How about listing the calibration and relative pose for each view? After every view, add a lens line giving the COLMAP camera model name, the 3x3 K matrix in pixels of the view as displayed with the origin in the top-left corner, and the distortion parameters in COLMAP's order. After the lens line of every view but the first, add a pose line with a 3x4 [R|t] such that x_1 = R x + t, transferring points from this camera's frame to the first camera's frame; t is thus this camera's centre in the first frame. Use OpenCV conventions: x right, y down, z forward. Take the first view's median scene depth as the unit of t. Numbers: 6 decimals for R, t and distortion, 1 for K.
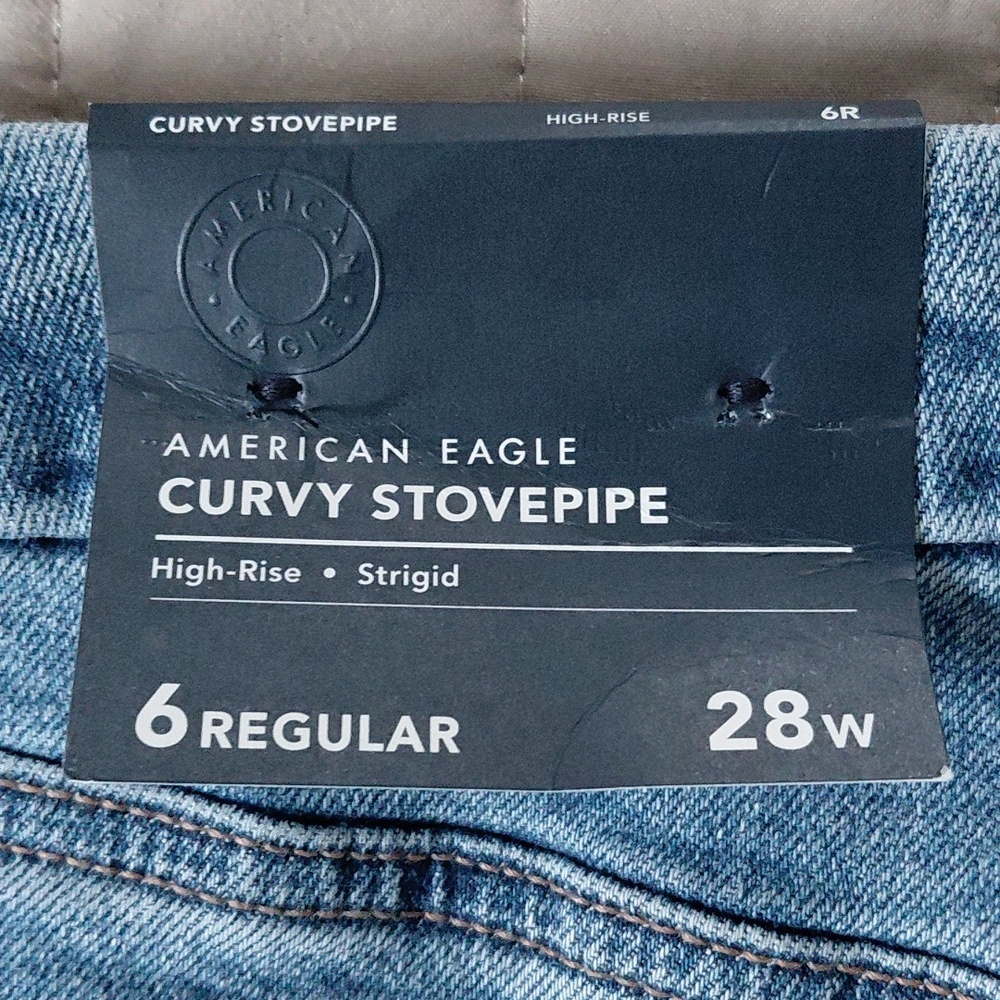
lens RADIAL K [[1645.5, 0, 500.0], [0, 1645.5, 500.0], [0, 0, 1]] dist [0.312766, -1.192009]
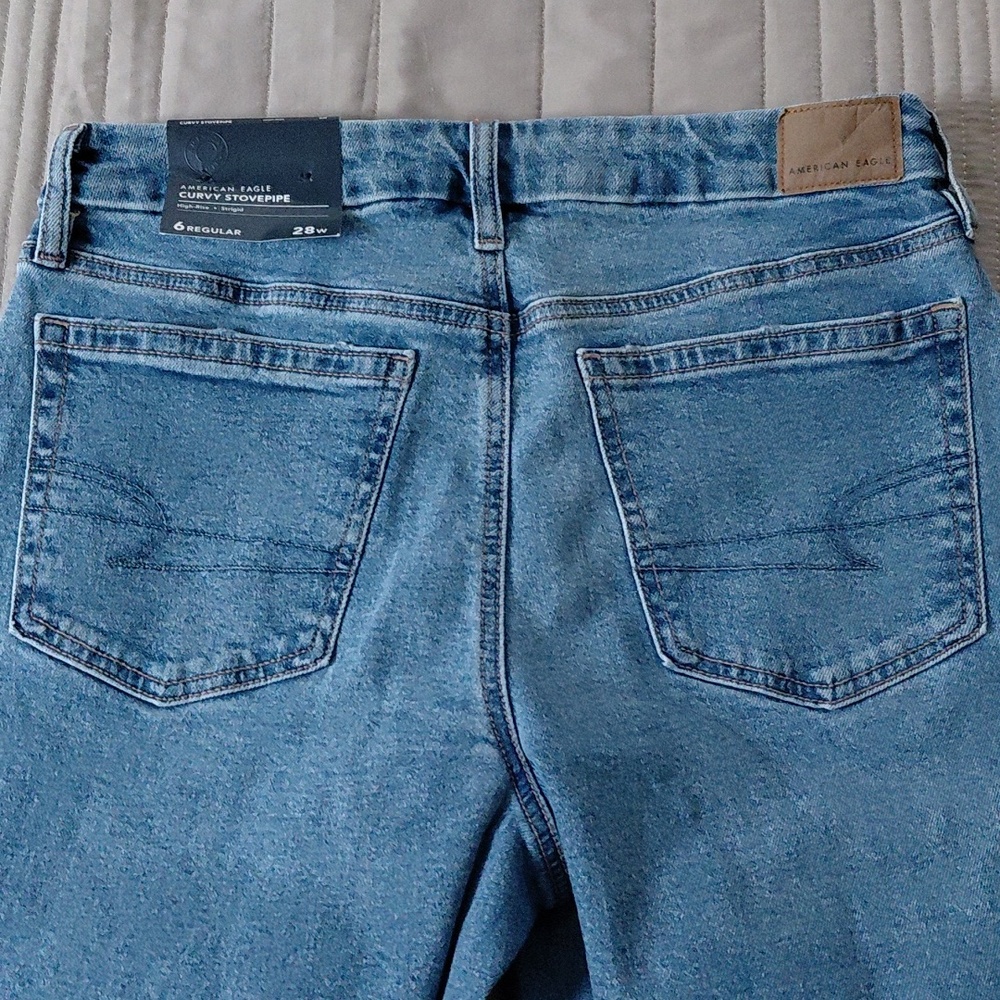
lens RADIAL K [[1645.5, 0, 500.0], [0, 1645.5, 500.0], [0, 0, 1]] dist [0.312766, -1.192009]
pose [[0.999867, -0.015894, 0.003625, 0.656956], [0.016284, 0.963328, -0.267832, 2.068160], [0.000765, 0.267856, 0.963459, -3.253967]]
